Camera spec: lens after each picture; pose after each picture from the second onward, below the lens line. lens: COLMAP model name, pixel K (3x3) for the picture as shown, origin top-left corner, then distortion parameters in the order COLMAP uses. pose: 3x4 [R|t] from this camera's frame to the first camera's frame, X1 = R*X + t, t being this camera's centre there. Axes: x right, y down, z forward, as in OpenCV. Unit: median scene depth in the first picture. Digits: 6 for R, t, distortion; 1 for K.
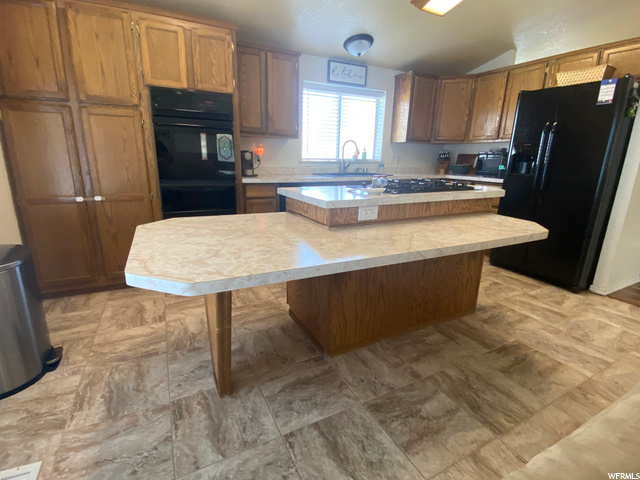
lens RADIAL K [[307.7, 0, 315.7], [0, 307.7, 238.1], [0, 0, 1]] dist [0.013774, -0.017672]
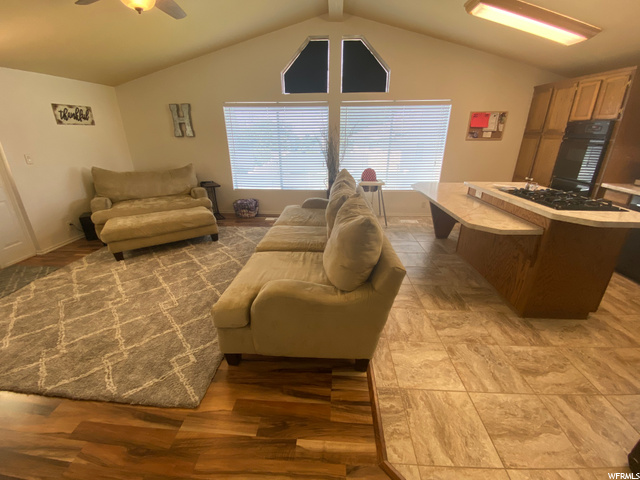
lens RADIAL K [[261.7, 0, 317.5], [0, 261.7, 236.6], [0, 0, 1]] dist [0.036203, -0.027811]
pose [[-0.513438, 0.291975, -0.806927, 1.715188], [-0.225848, 0.861207, 0.455320, -0.304413], [0.827873, 0.416021, -0.376234, 0.690789]]
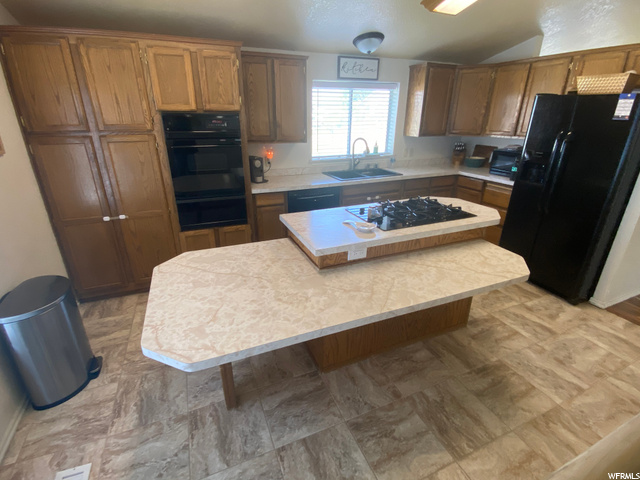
lens RADIAL K [[307.7, 0, 315.7], [0, 307.7, 238.1], [0, 0, 1]] dist [0.013774, -0.017672]
pose [[0.997108, 0.010227, -0.075309, 0.081451], [-0.001070, 0.992696, 0.120635, -0.206919], [0.075992, -0.120206, 0.989836, -0.063640]]
